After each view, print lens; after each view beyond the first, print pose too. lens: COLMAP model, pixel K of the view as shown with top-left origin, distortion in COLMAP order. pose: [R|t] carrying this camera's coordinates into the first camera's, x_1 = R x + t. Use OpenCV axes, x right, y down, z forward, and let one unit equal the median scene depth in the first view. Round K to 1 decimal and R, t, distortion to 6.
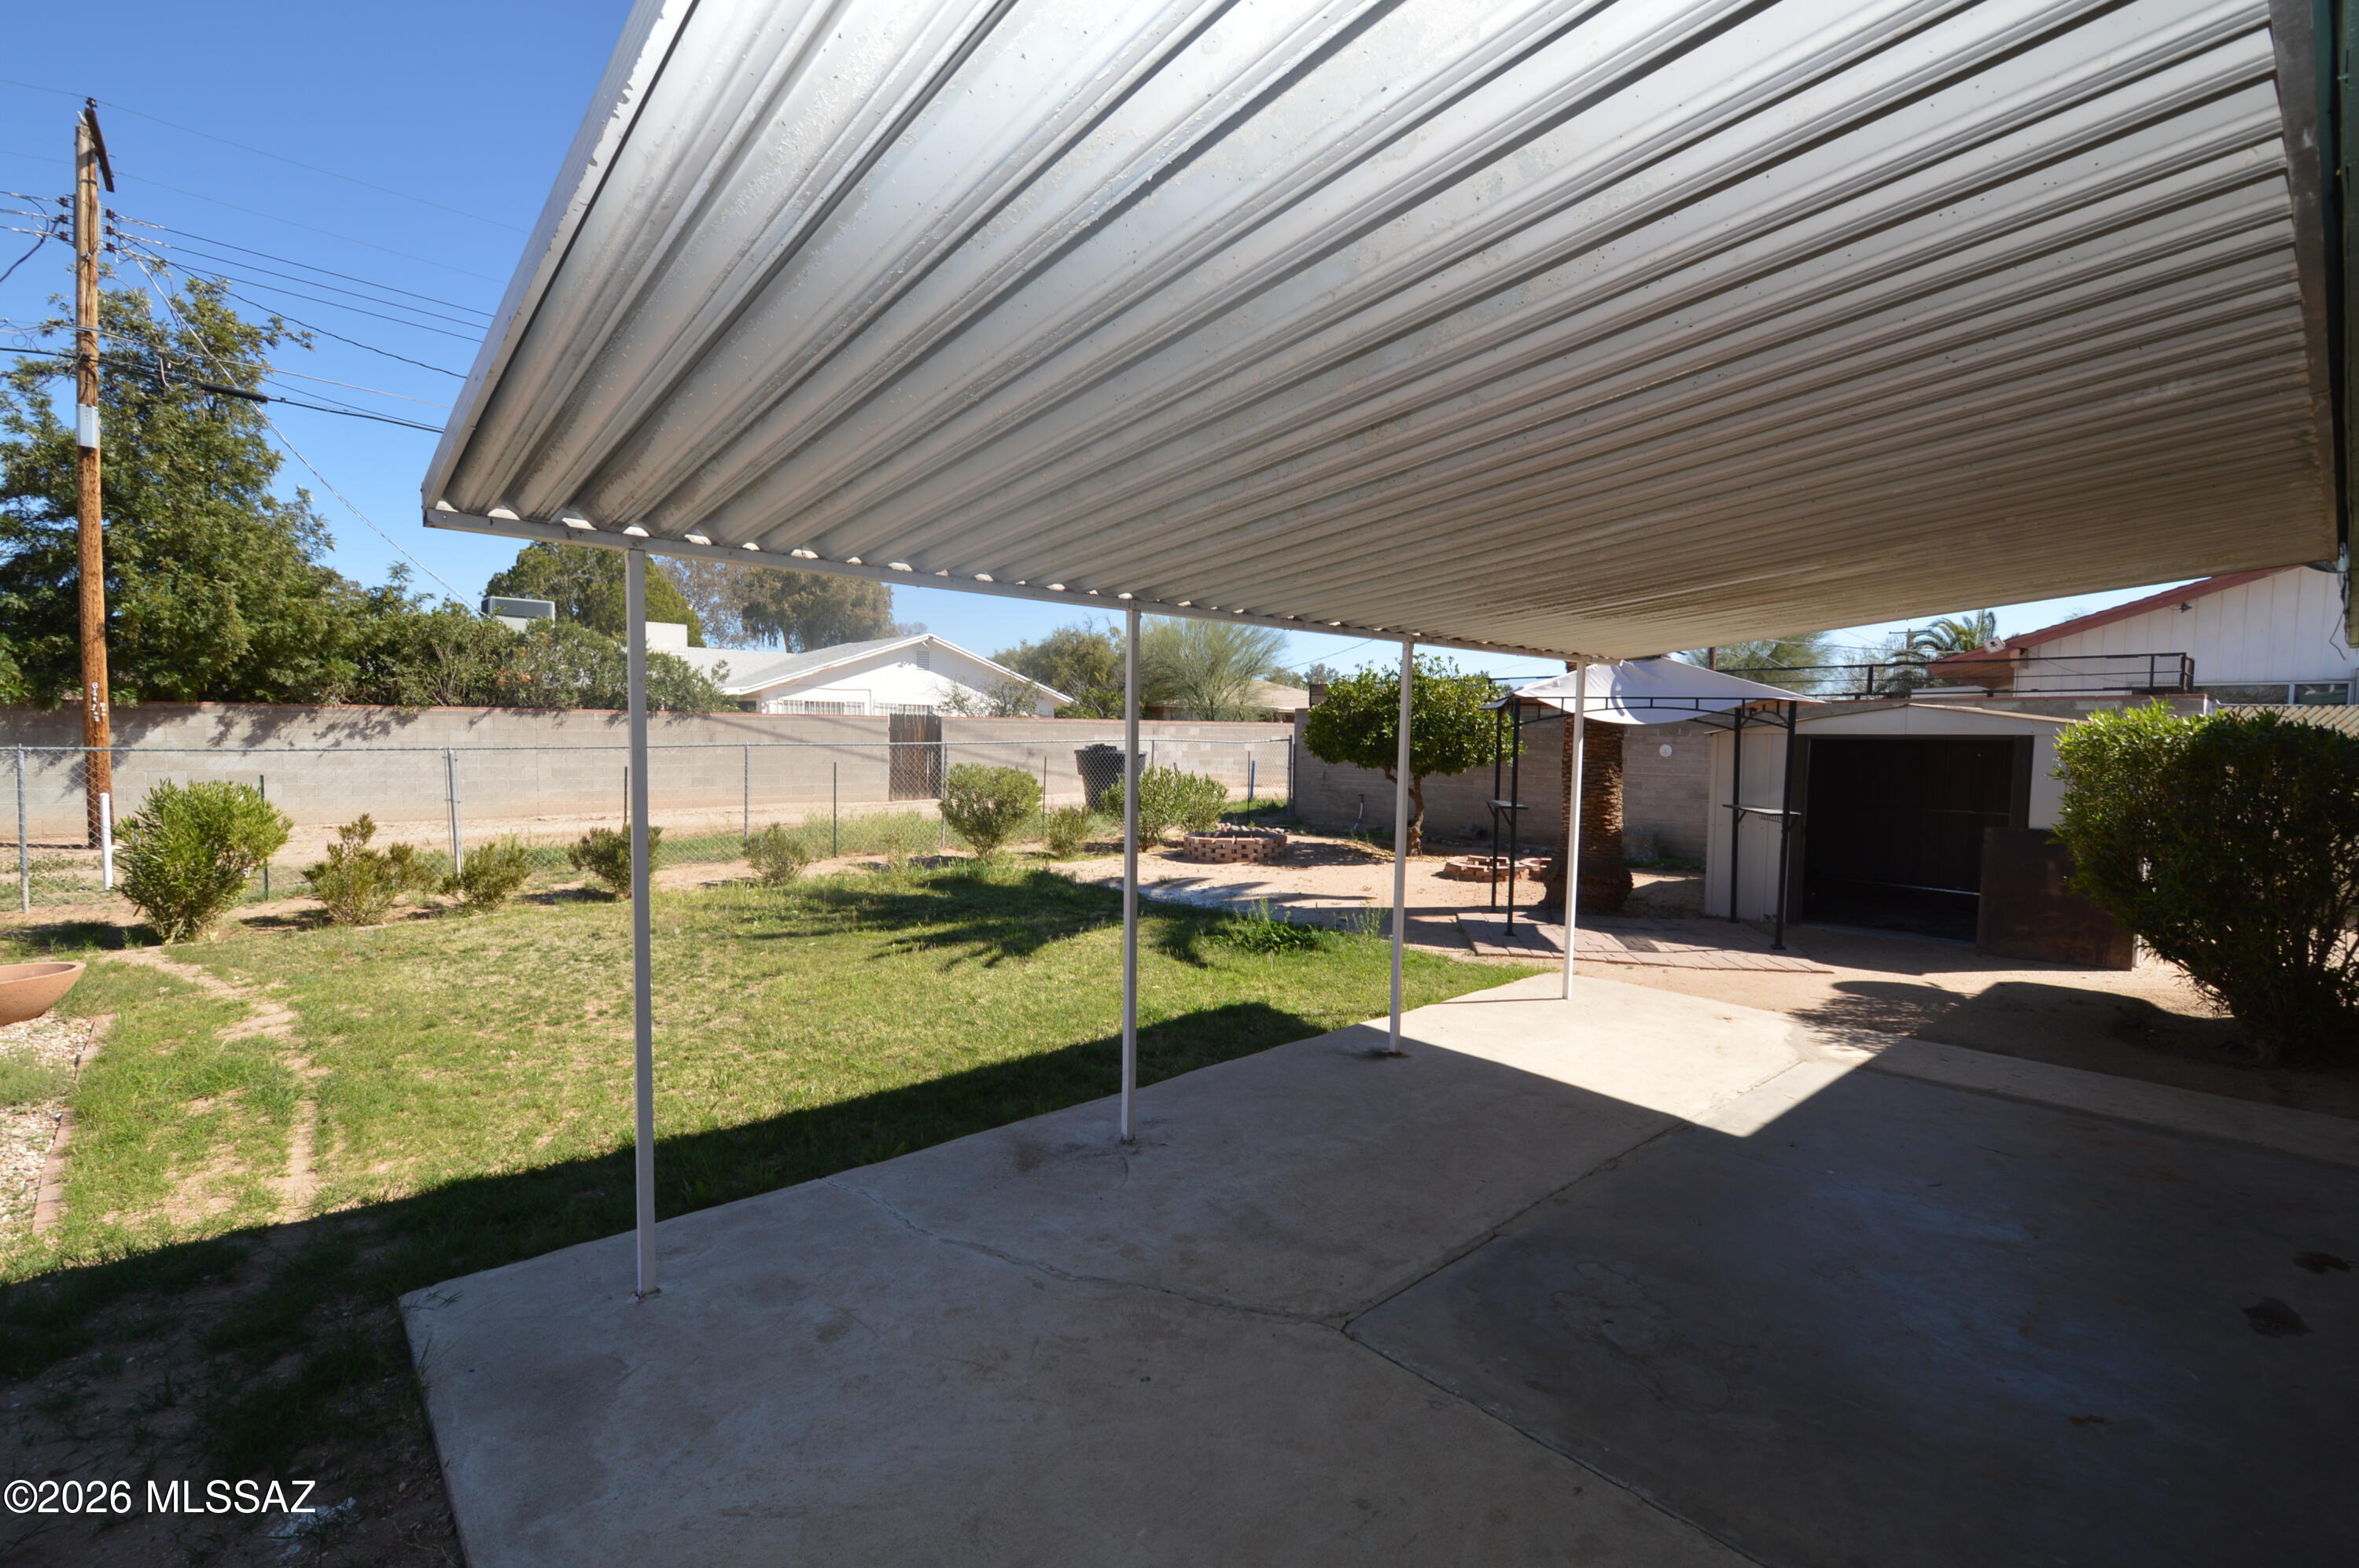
lens RADIAL K [[1039.6, 0, 1175.8], [0, 1039.6, 785.3], [0, 0, 1]] dist [0.009449, 0.000600]
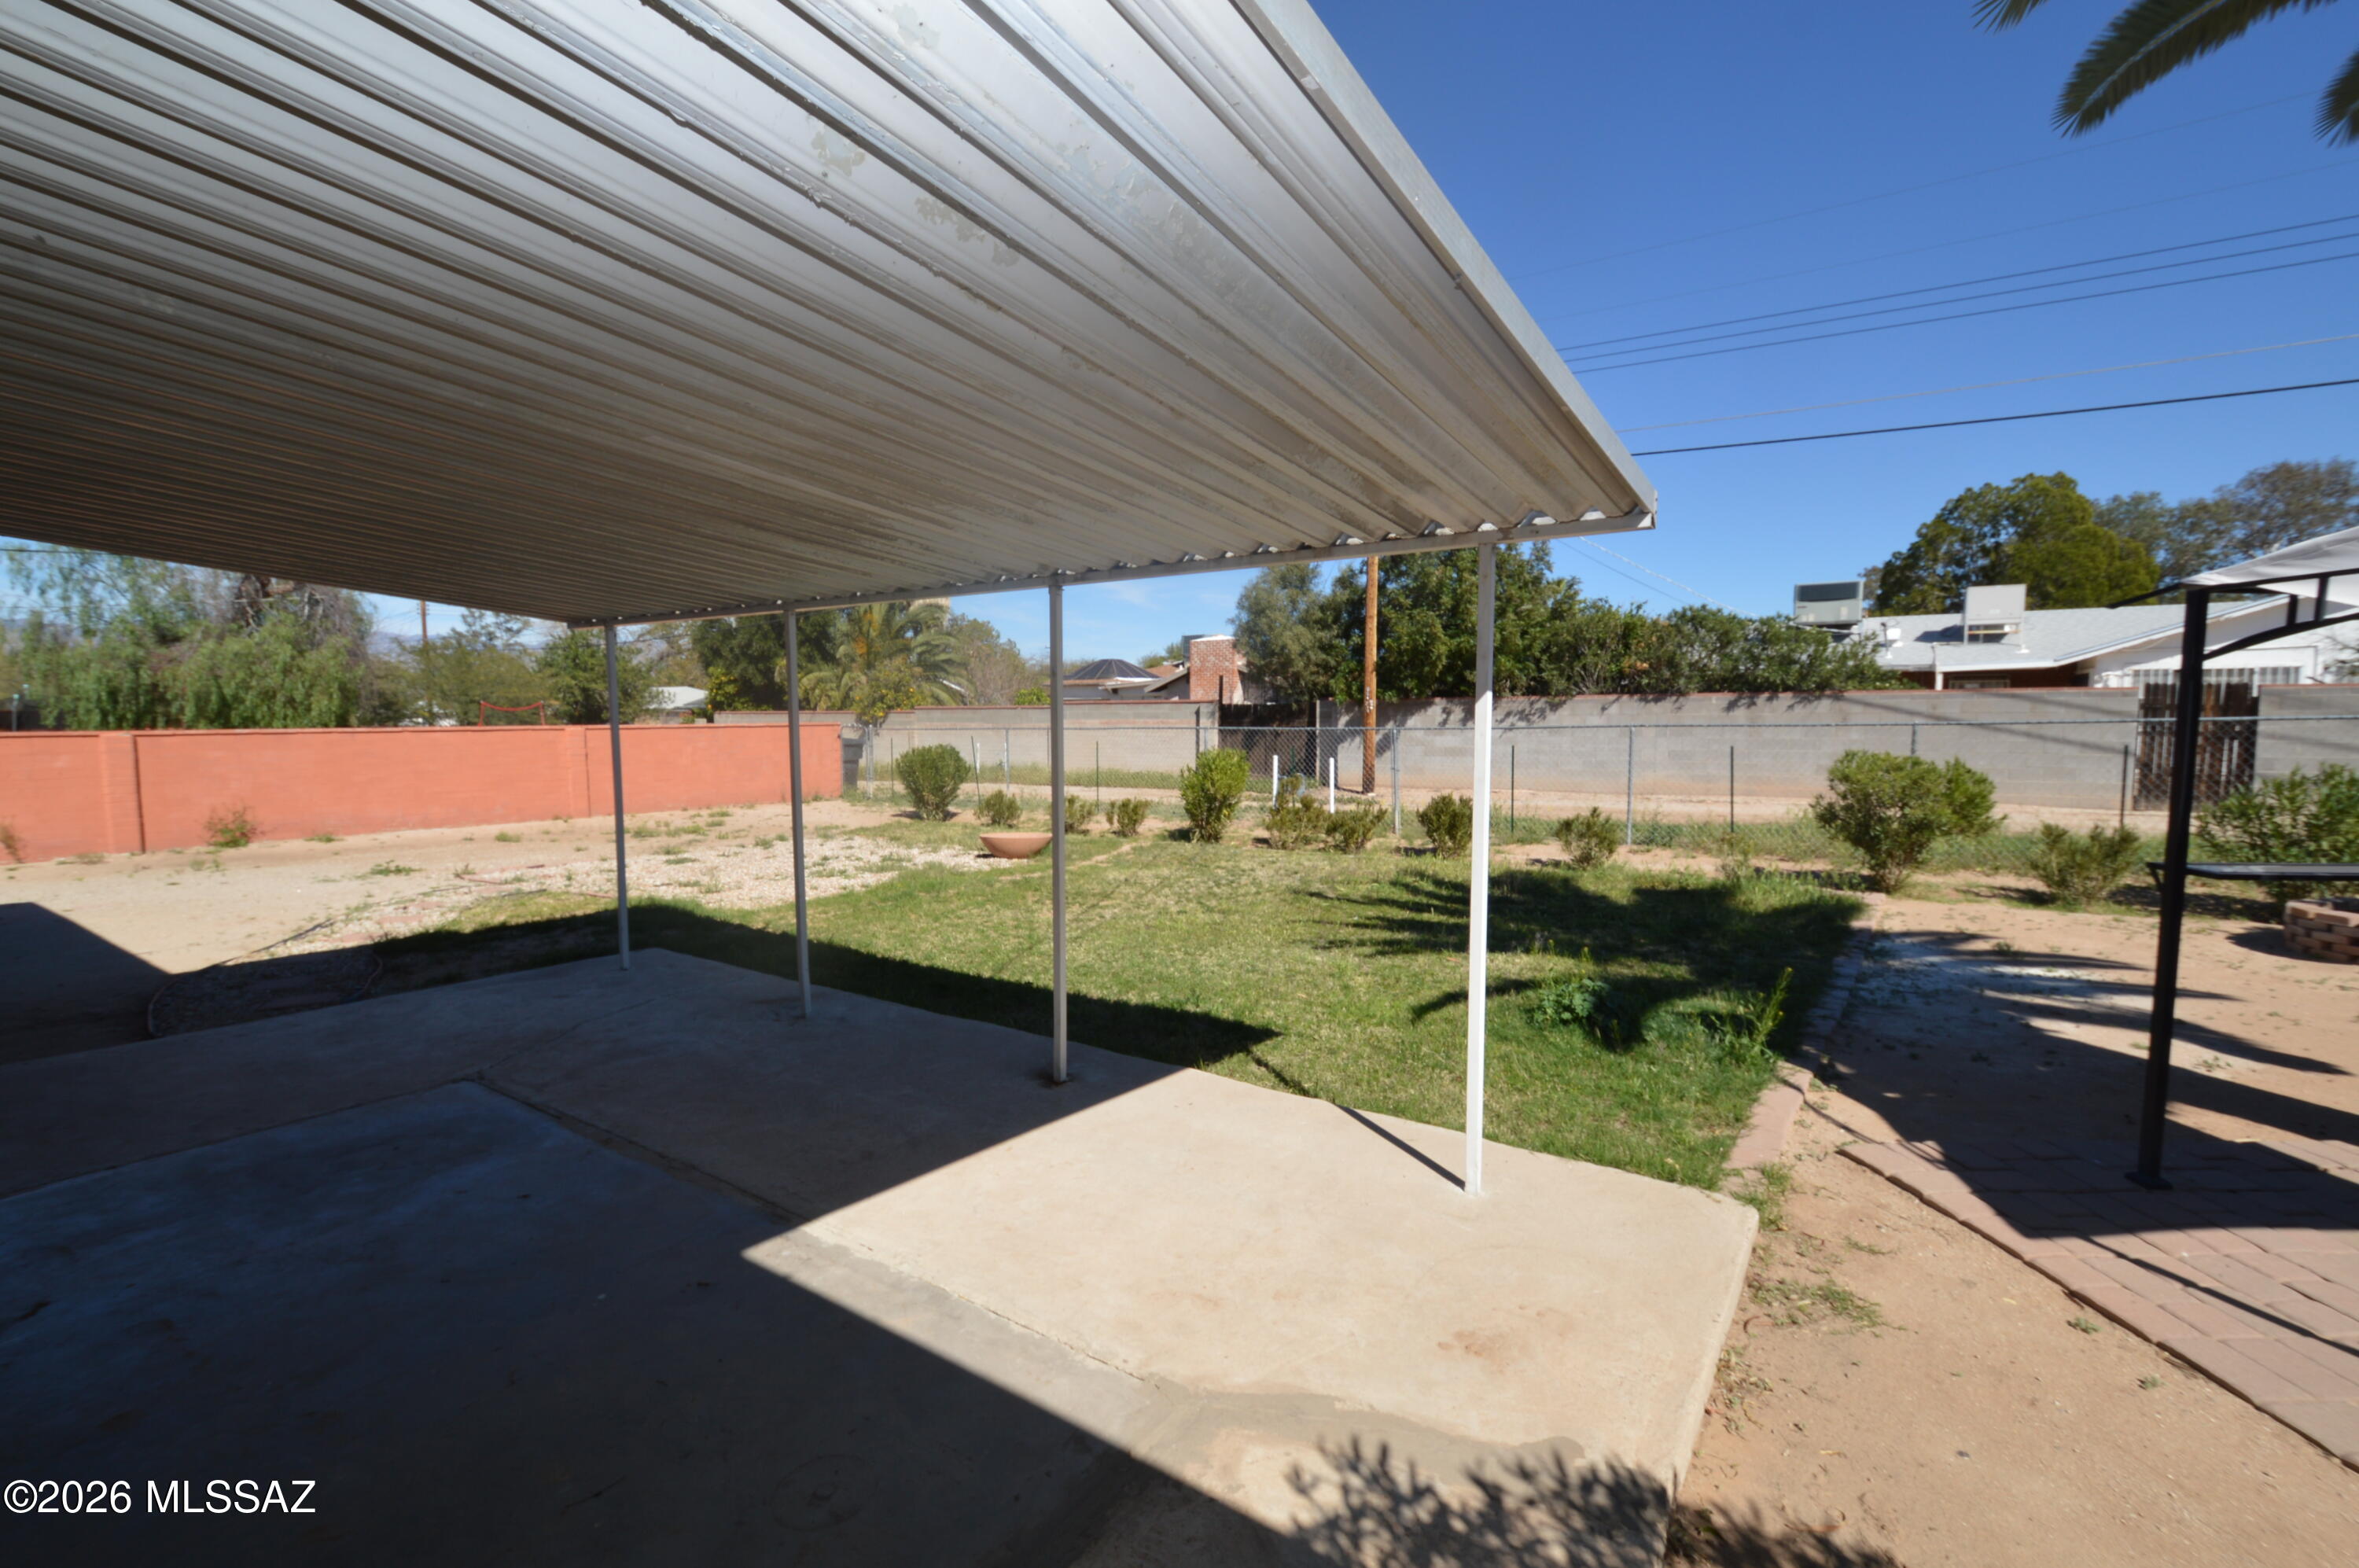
lens RADIAL K [[1039.6, 0, 1176.3], [0, 1039.6, 786.0], [0, 0, 1]] dist [0.009449, 0.000600]
pose [[0.233983, 0.054423, -0.970716, 0.376578], [-0.042533, 0.998049, 0.045703, -0.008617], [0.971310, 0.030594, 0.235841, 0.323307]]
